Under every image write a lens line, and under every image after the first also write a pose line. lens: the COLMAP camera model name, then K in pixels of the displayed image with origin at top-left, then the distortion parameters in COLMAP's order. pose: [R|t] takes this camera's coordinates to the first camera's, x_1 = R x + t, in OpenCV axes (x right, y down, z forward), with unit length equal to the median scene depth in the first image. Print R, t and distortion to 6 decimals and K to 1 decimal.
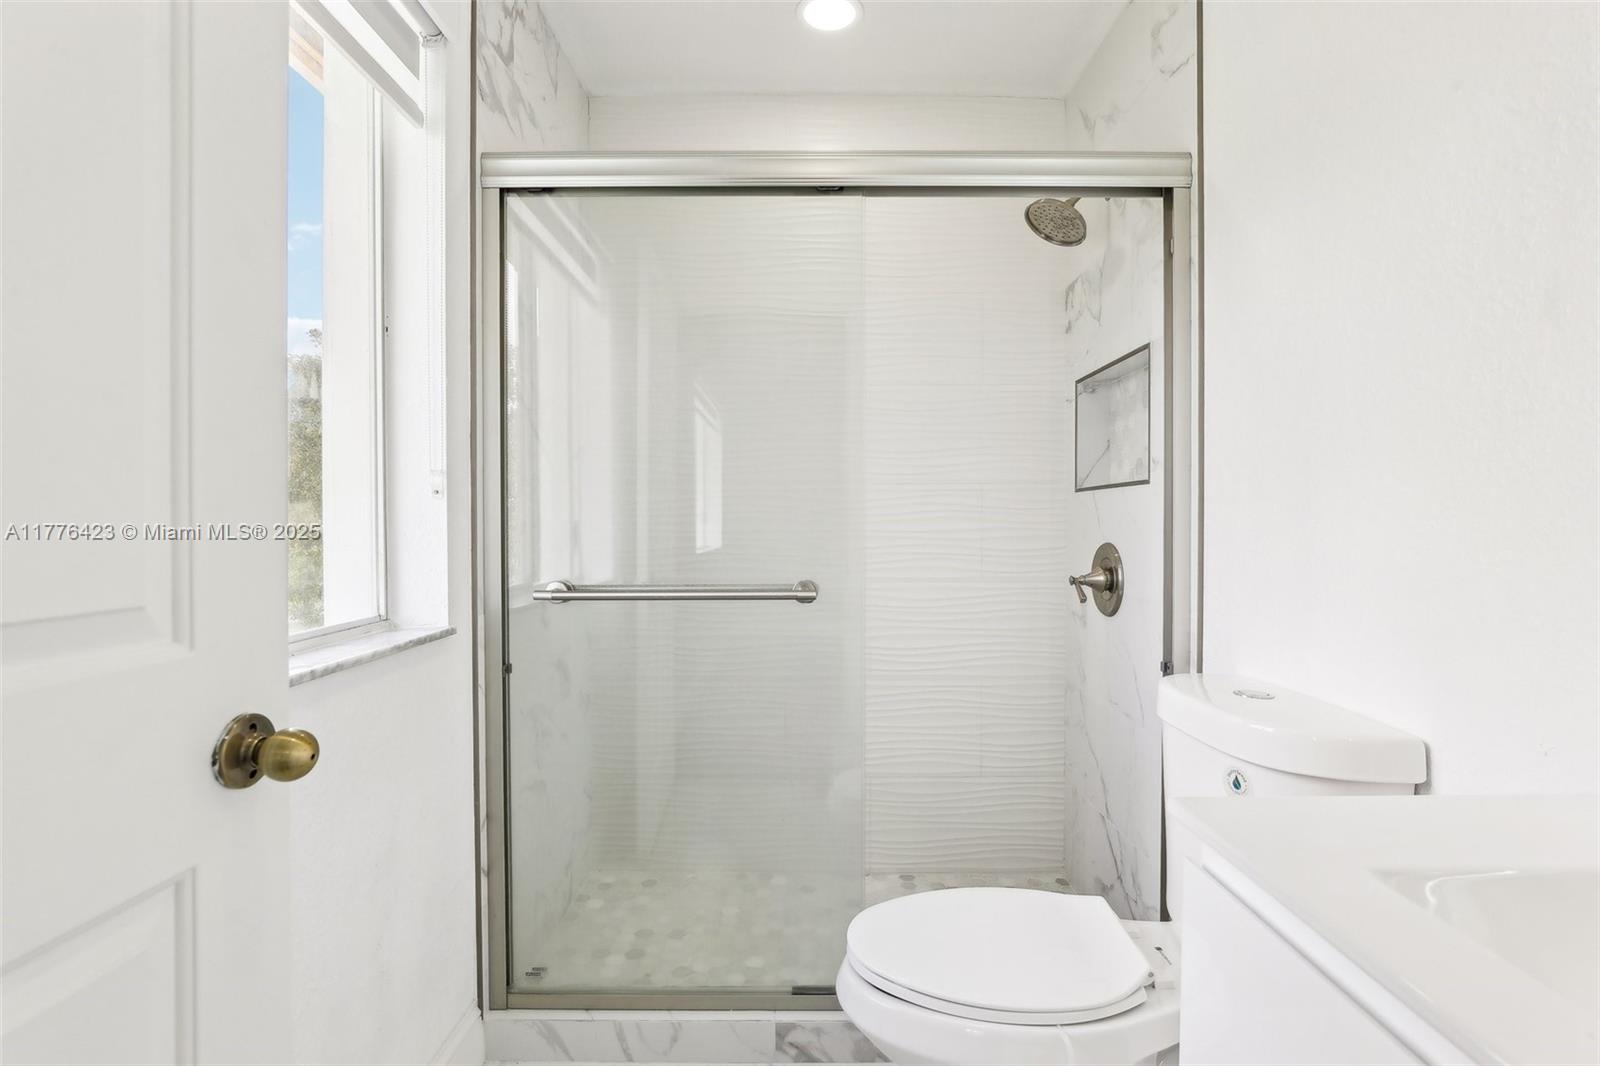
lens RADIAL K [[760.3, 0, 810.3], [0, 760.3, 533.5], [0, 0, 1]] dist [-0.023566, 0.003809]
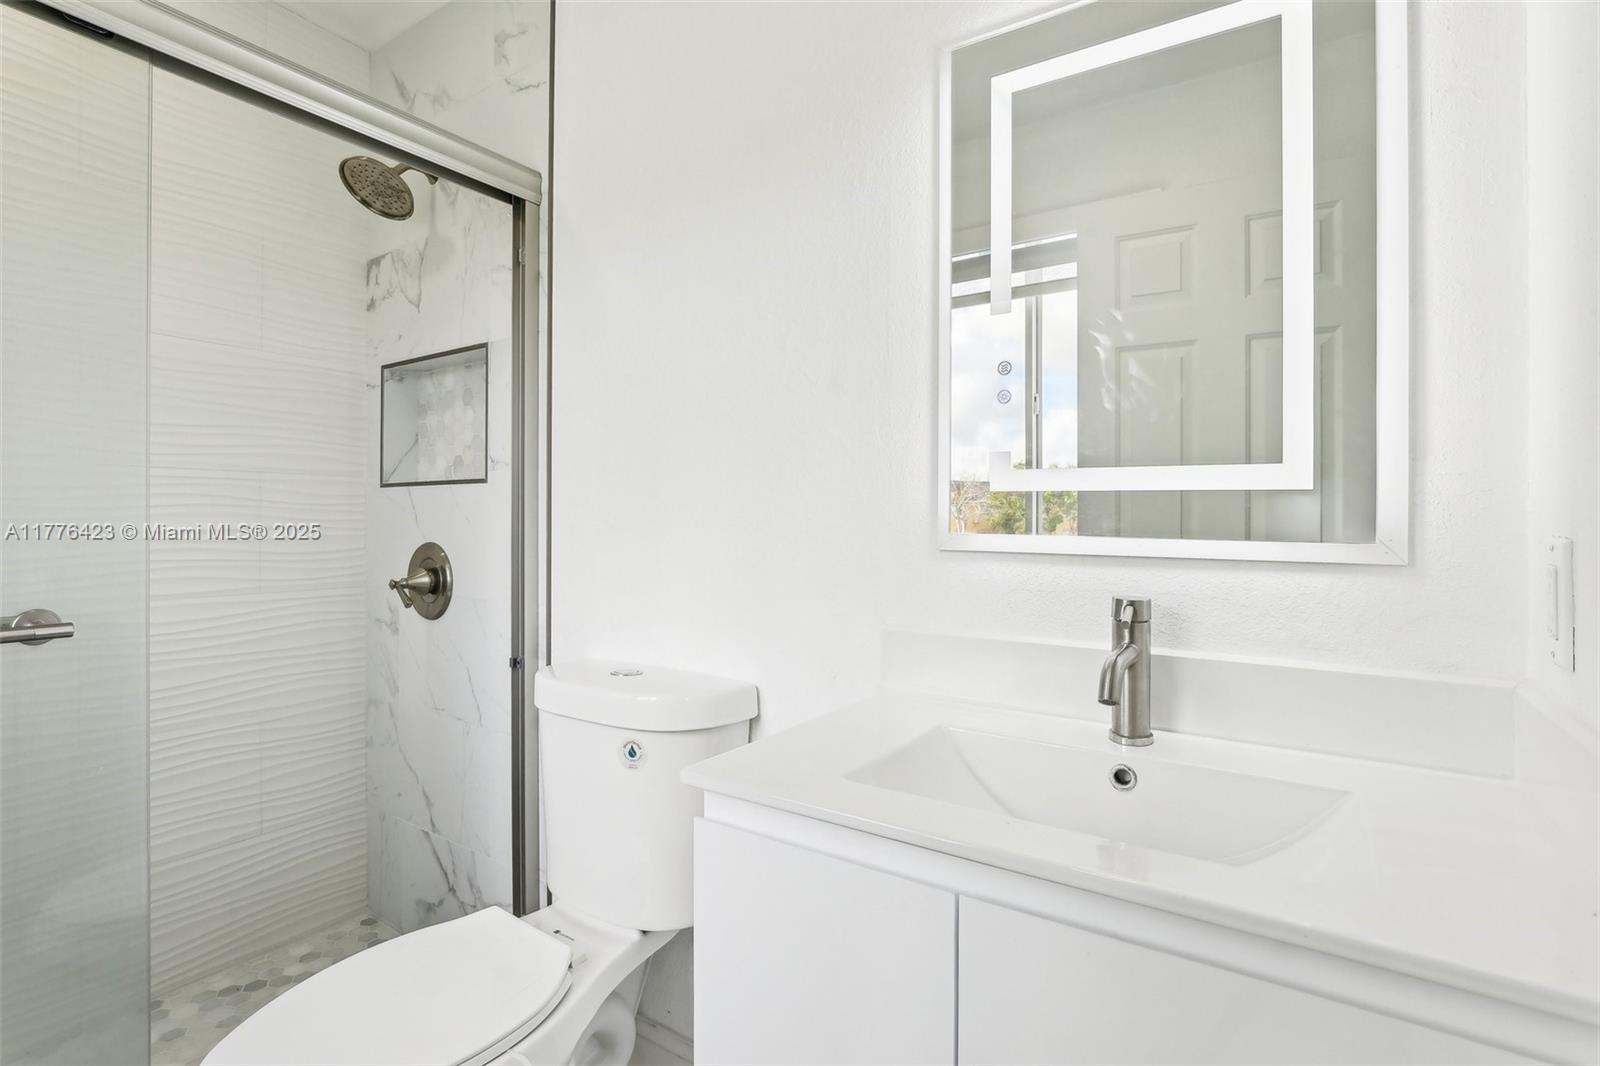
lens RADIAL K [[760.3, 0, 807.8], [0, 760.3, 523.2], [0, 0, 1]] dist [-0.023566, 0.003809]
pose [[0.559502, 0.000498, 0.828829, -0.128960], [0.007413, 0.999957, -0.005604, -0.003064], [-0.828796, 0.009279, 0.559474, 0.076175]]
